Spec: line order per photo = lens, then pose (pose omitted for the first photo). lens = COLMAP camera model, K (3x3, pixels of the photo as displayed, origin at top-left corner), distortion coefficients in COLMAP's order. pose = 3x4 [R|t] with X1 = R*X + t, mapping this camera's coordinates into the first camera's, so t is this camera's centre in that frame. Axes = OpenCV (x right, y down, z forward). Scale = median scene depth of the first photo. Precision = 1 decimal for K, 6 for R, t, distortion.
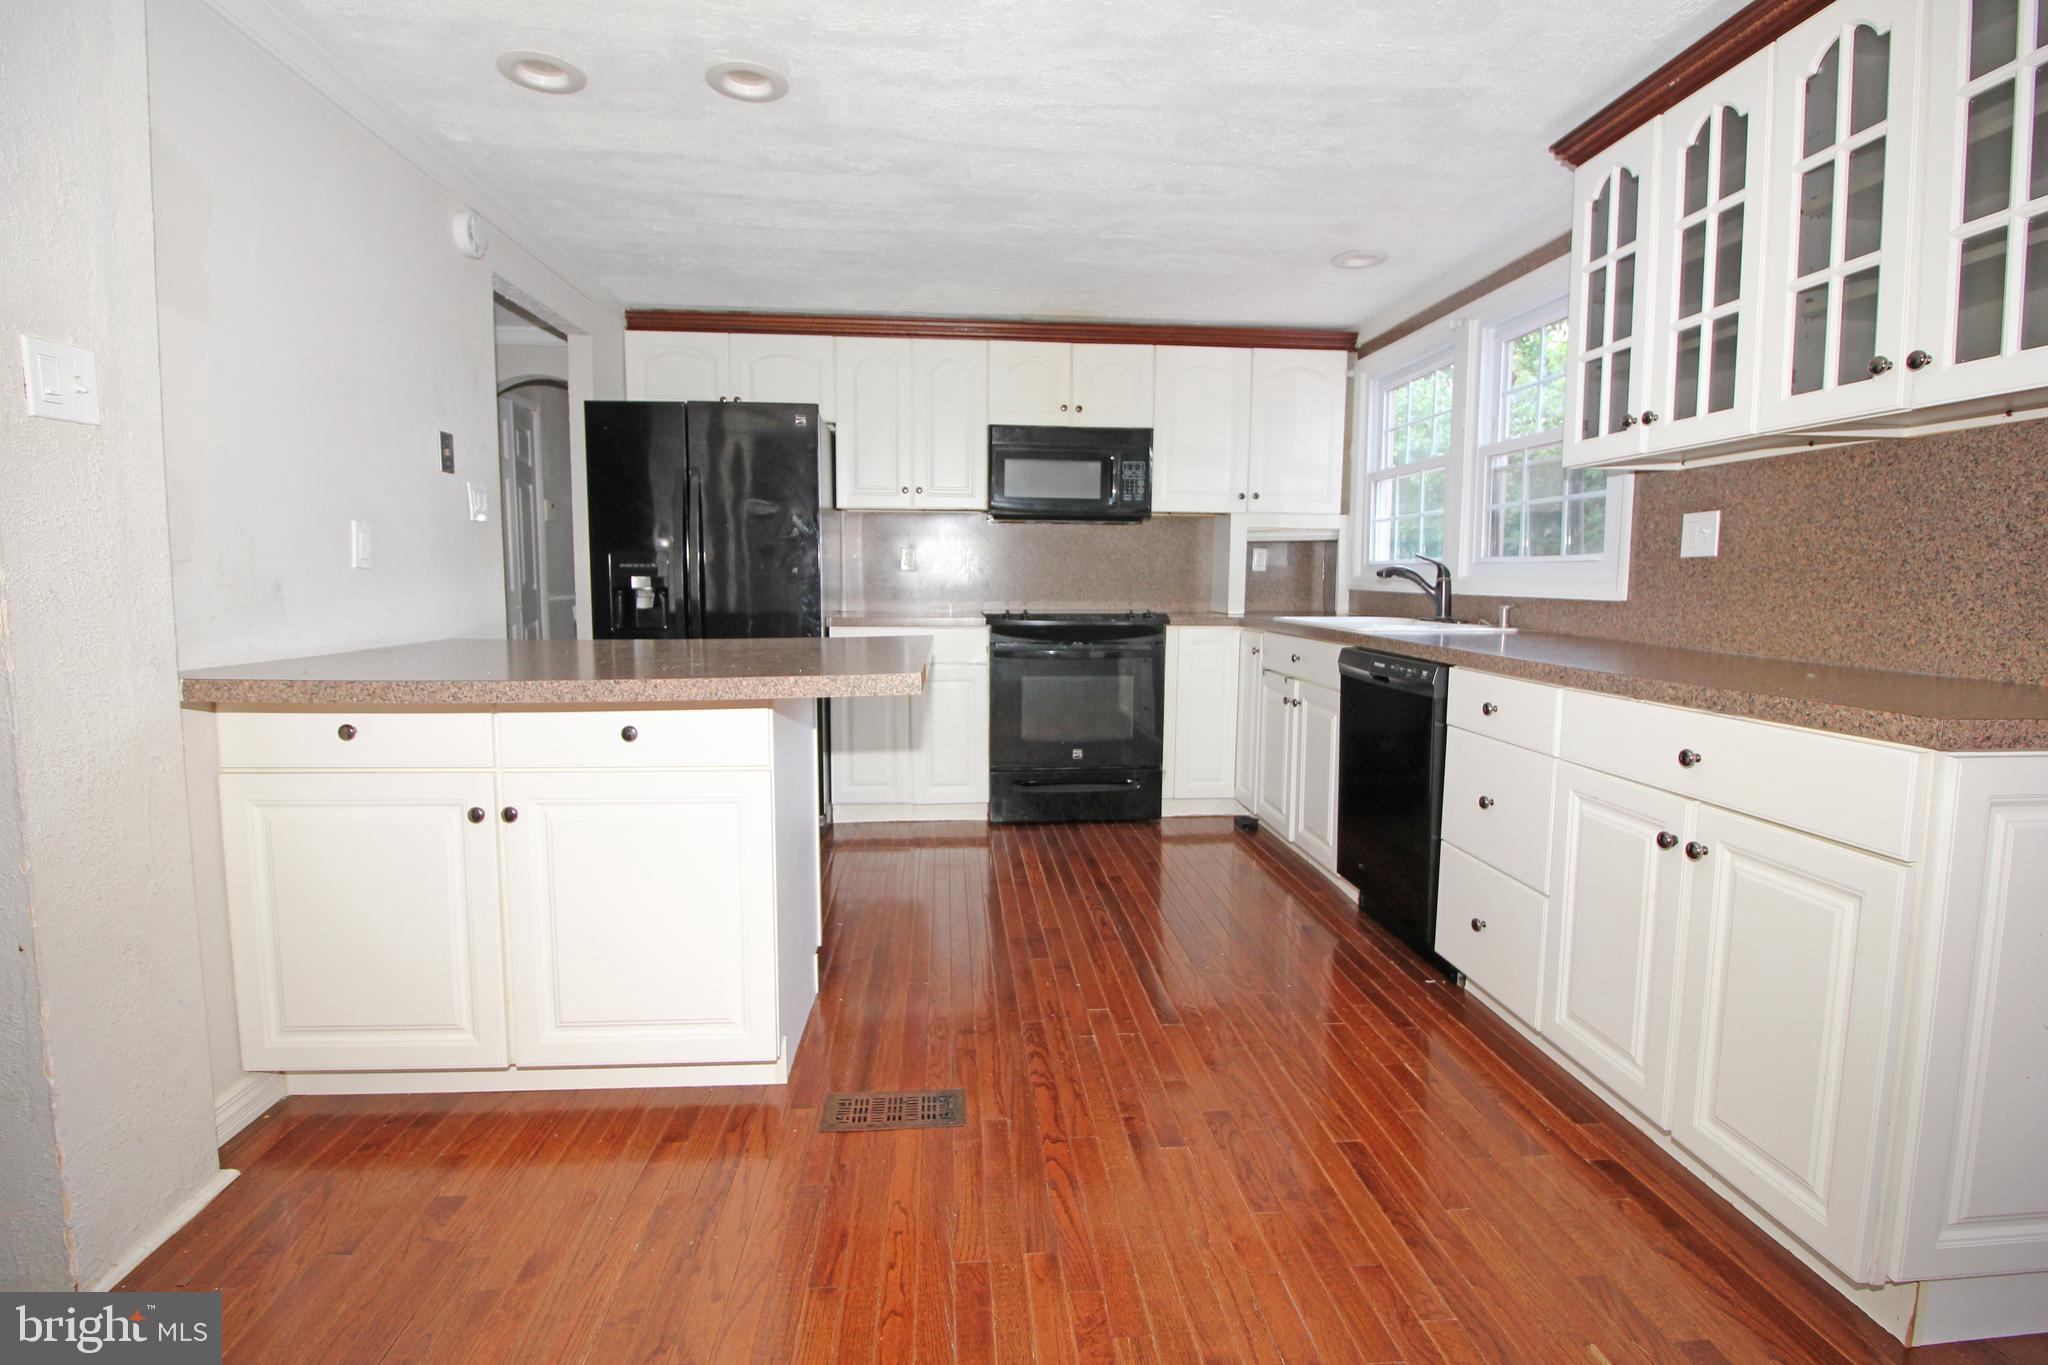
lens RADIAL K [[943.2, 0, 1016.9], [0, 943.2, 675.4], [0, 0, 1]] dist [-0.013014, -0.008635]
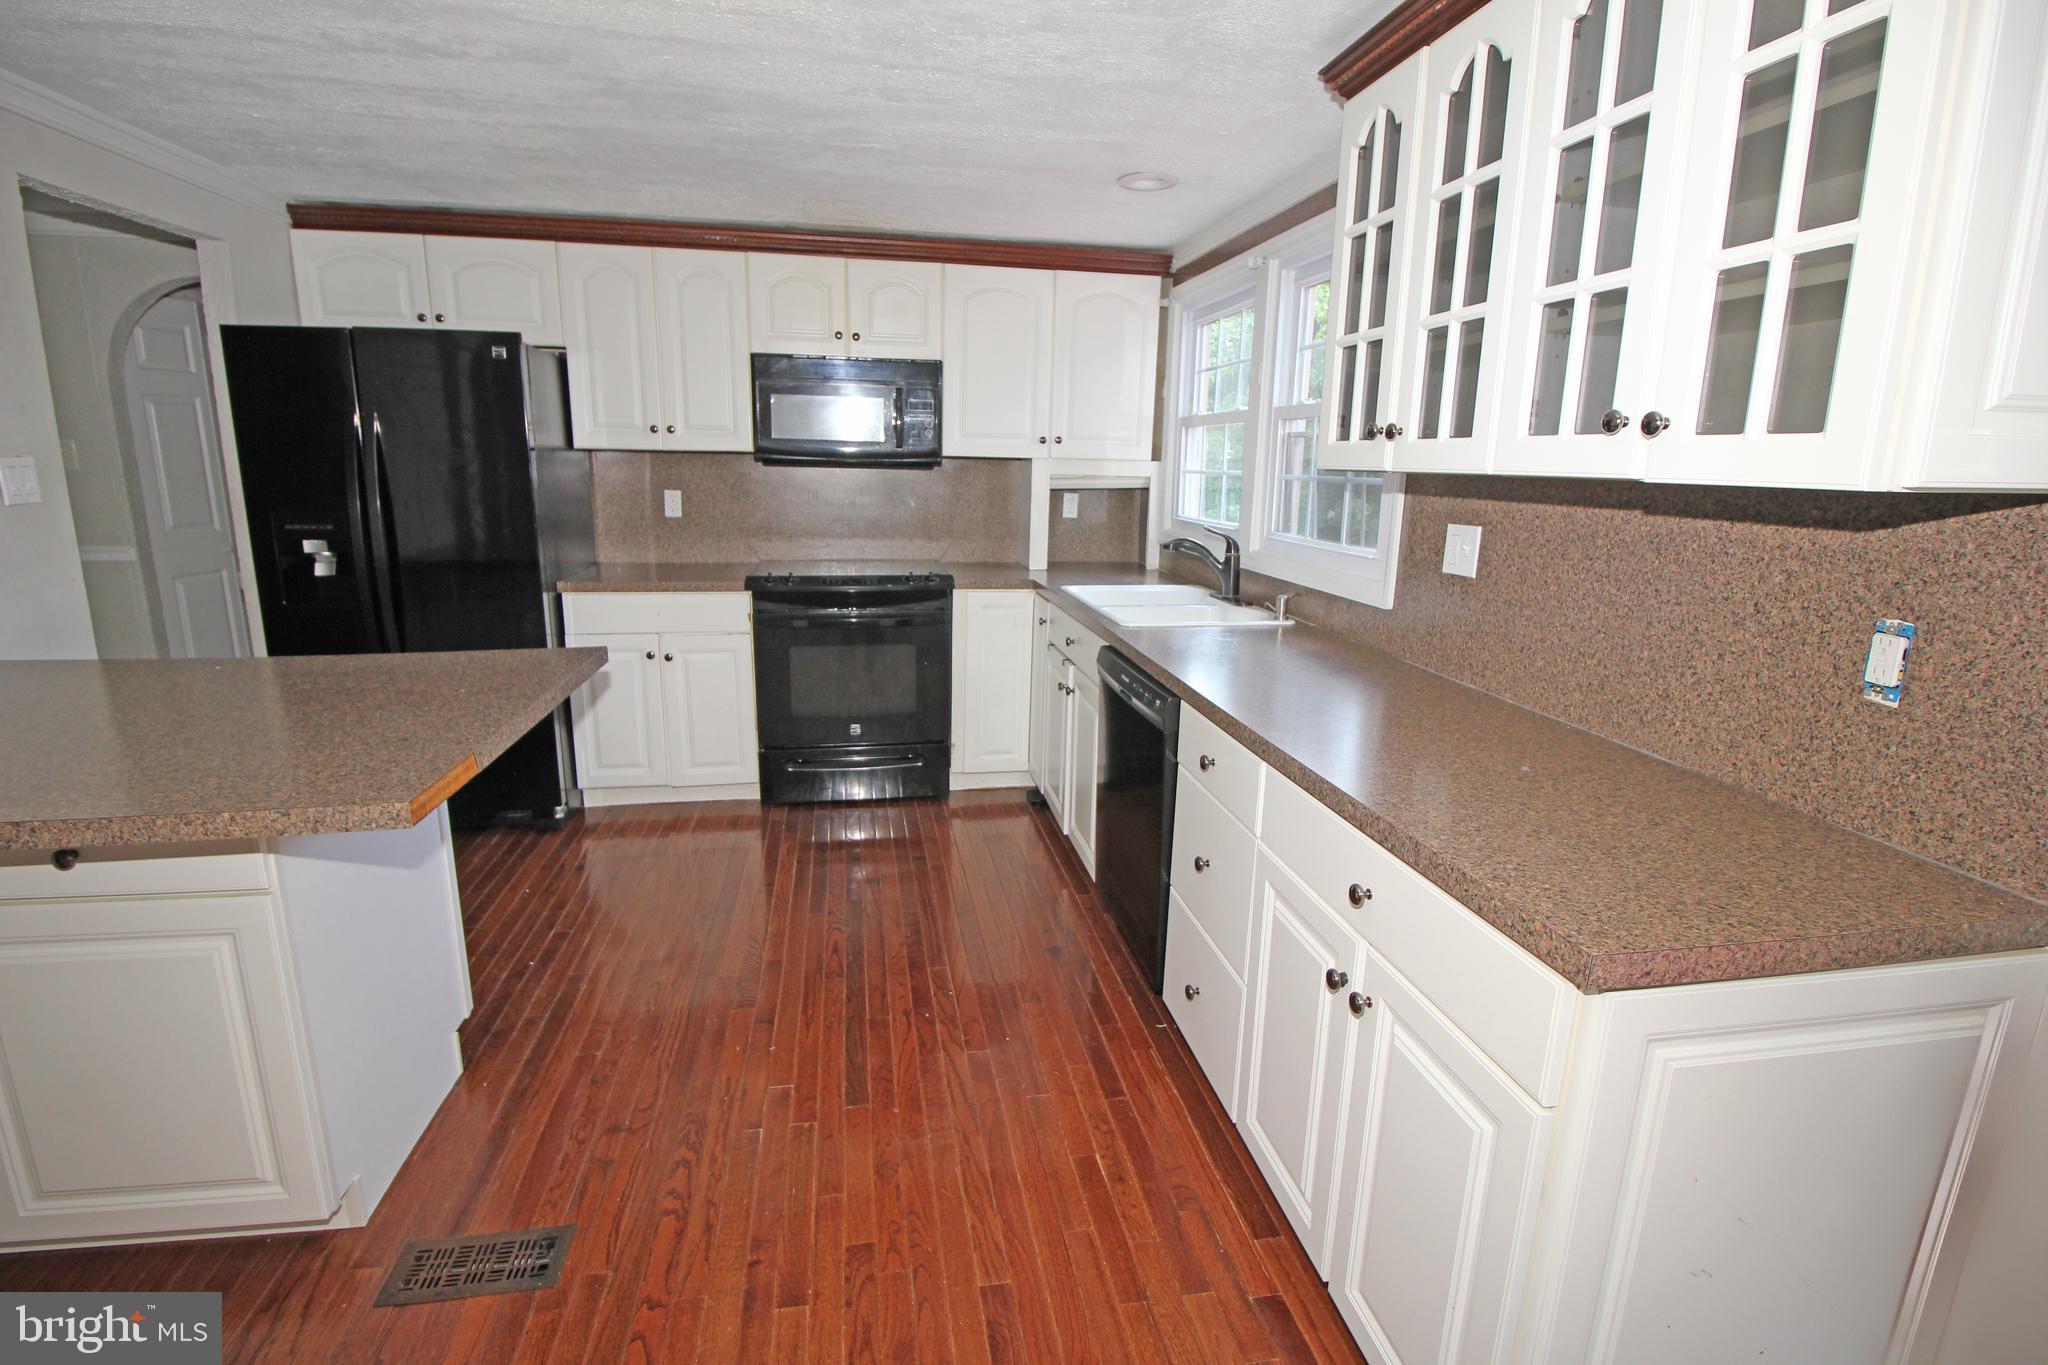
lens RADIAL K [[943.2, 0, 1015.1], [0, 943.2, 679.4], [0, 0, 1]] dist [-0.013014, -0.008635]
pose [[0.994895, -0.008296, 0.100577, 0.206769], [-0.004439, 0.992054, 0.125732, -0.131194], [-0.100821, -0.125536, 0.986953, 0.139786]]
